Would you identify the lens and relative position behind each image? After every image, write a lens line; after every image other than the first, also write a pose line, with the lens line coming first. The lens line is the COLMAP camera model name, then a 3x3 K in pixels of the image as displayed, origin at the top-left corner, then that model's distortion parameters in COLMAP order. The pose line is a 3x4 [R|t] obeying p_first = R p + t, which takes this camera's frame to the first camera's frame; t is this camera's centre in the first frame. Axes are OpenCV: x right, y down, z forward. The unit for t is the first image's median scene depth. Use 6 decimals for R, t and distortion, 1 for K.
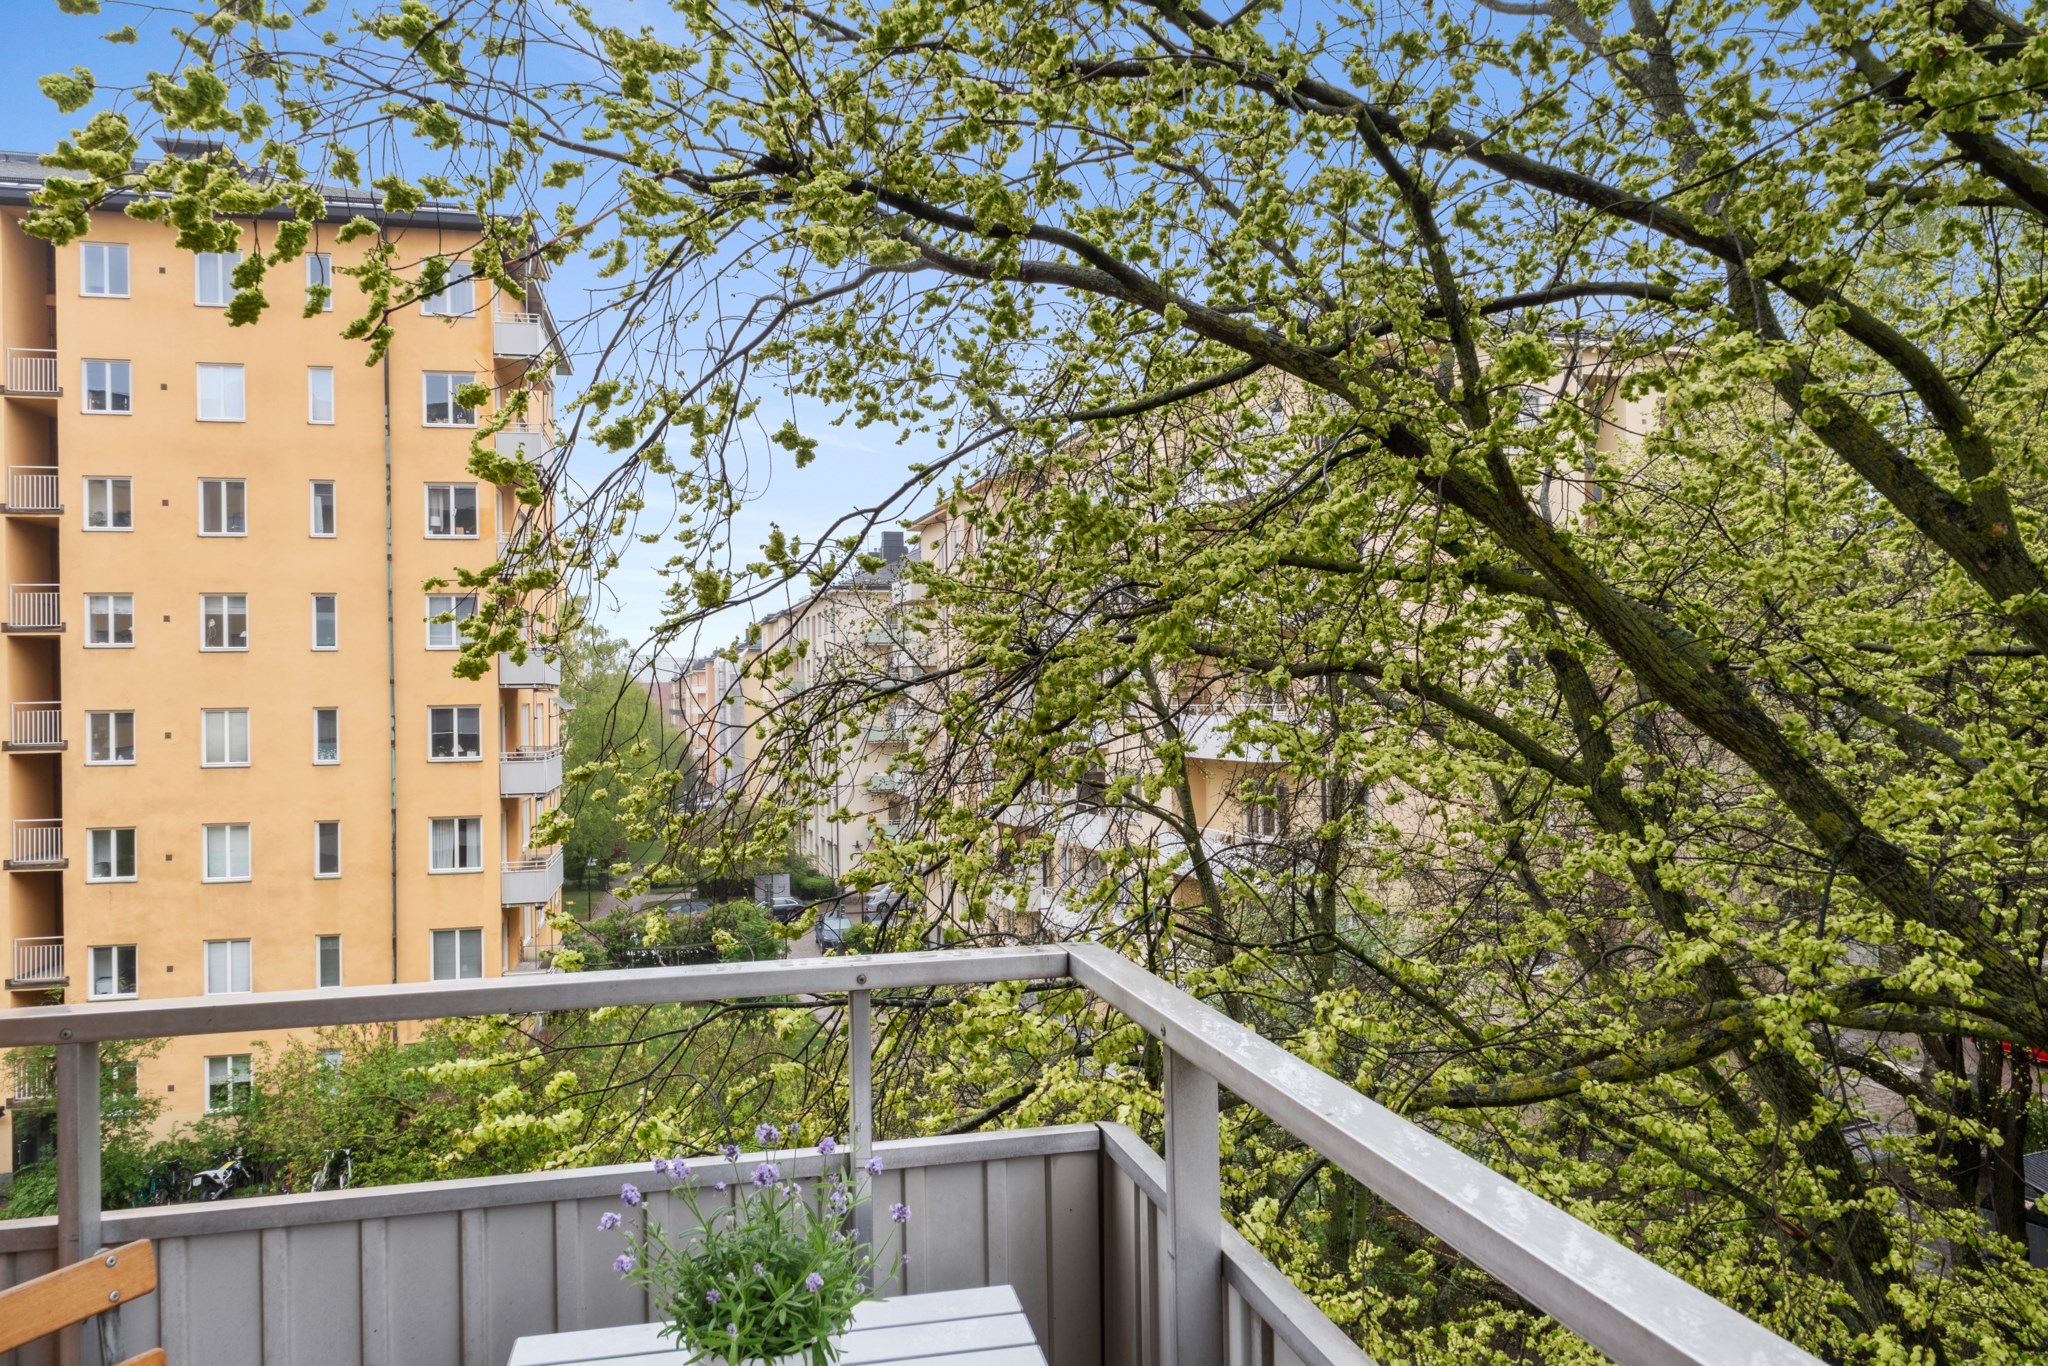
lens RADIAL K [[1341.8, 0, 1024.0], [0, 1341.8, 683.0], [0, 0, 1]] dist [-0.007439, -0.000594]
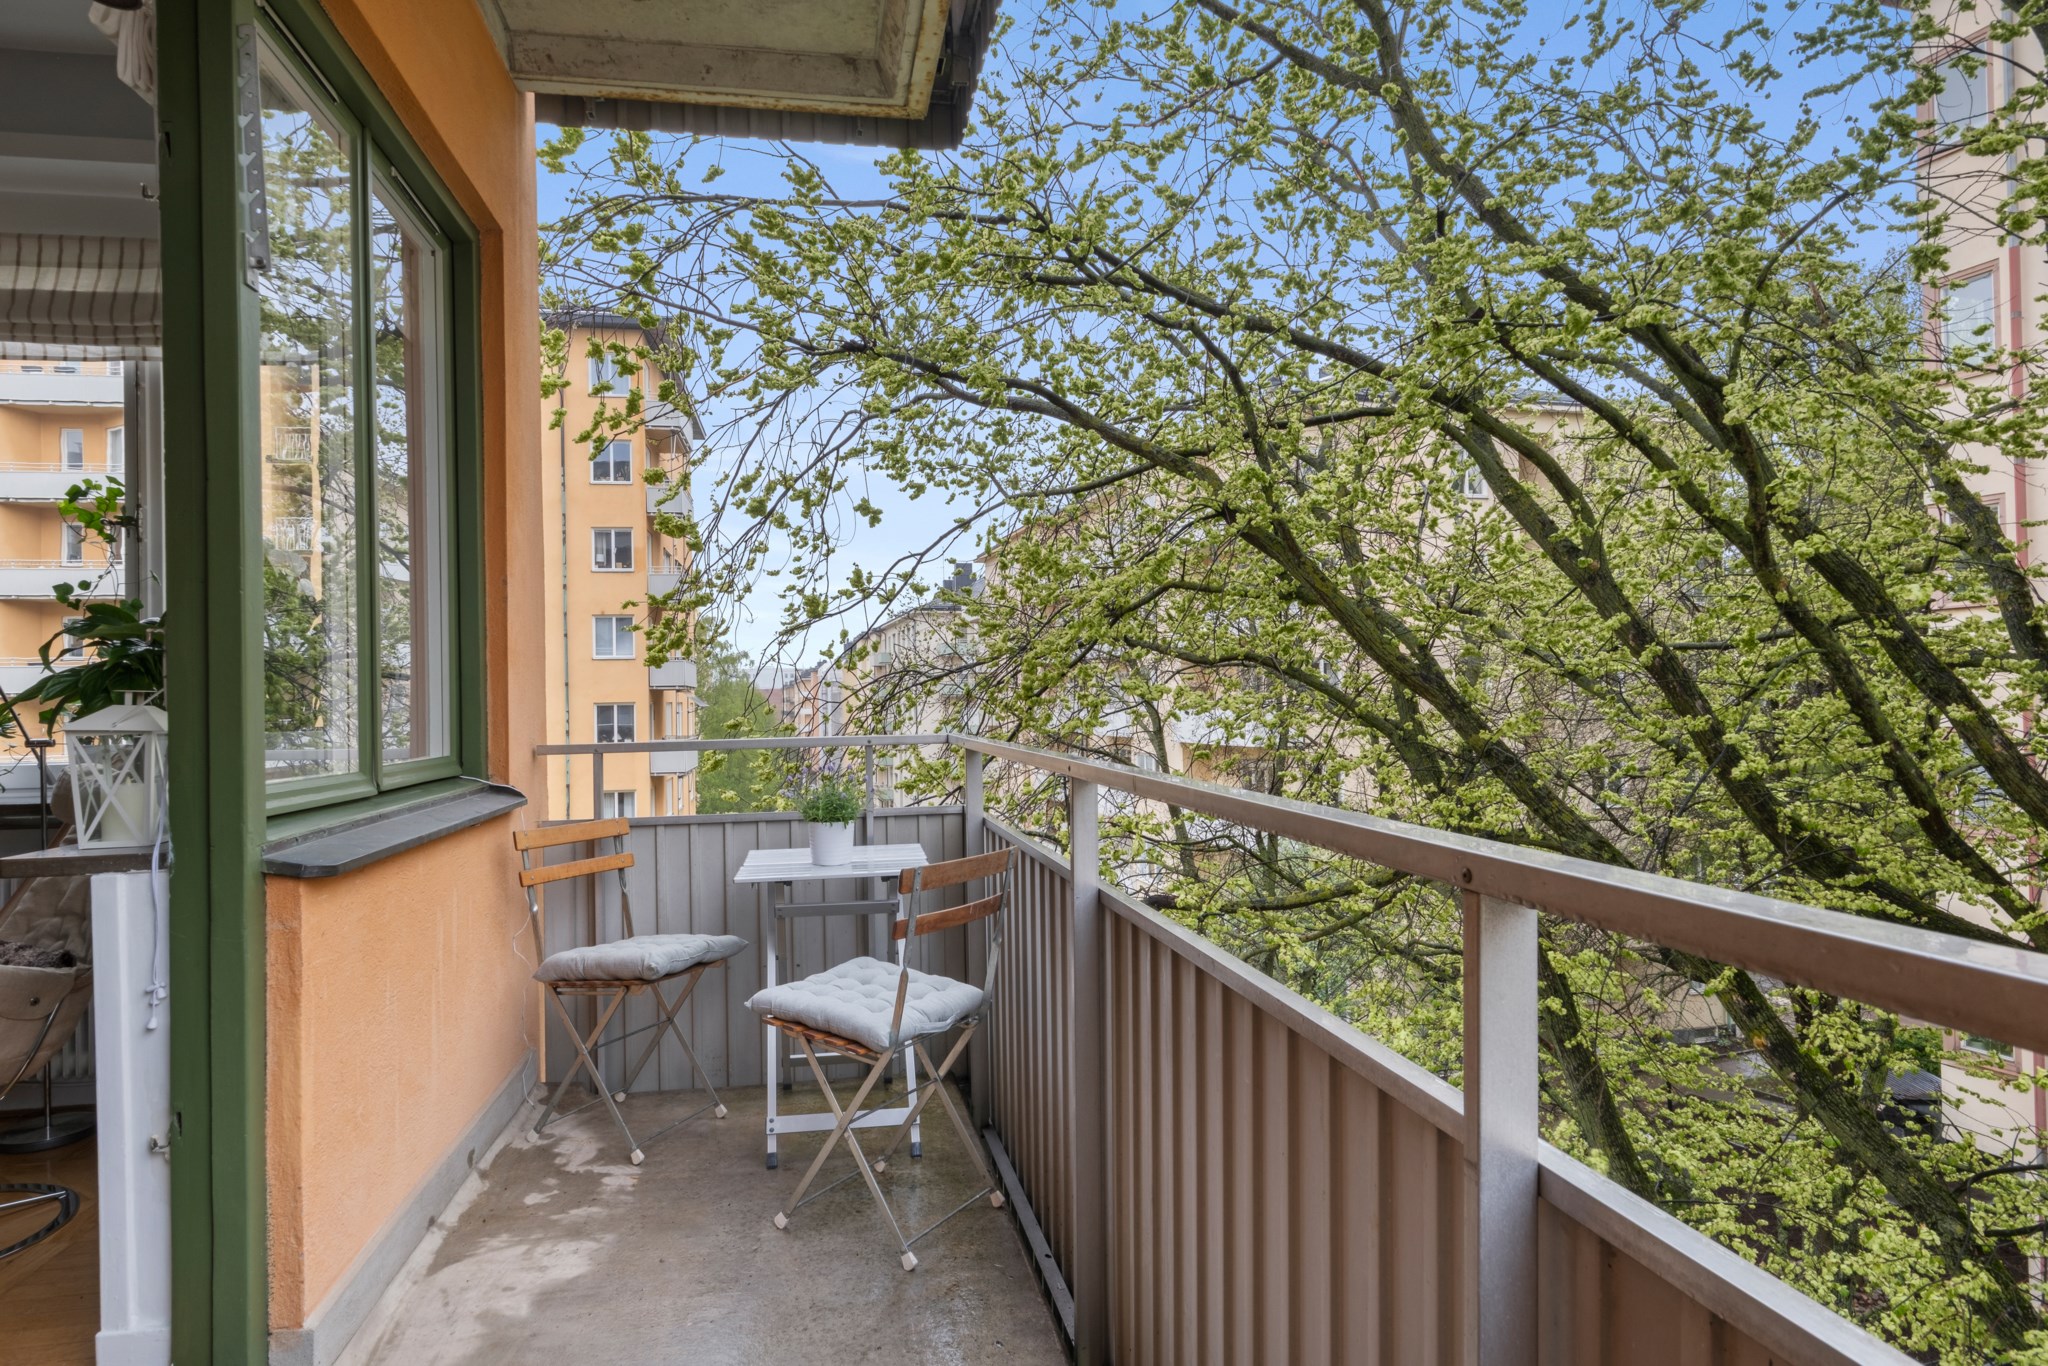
lens RADIAL K [[1137.8, 0, 1024.0], [0, 1137.8, 683.0], [0, 0, 1]] dist [-0.001843, -0.000214]
pose [[0.998861, -0.002135, -0.047664, 0.057397], [0.001844, 0.999979, -0.006142, 0.022313], [0.047676, 0.006047, 0.998845, -0.244925]]
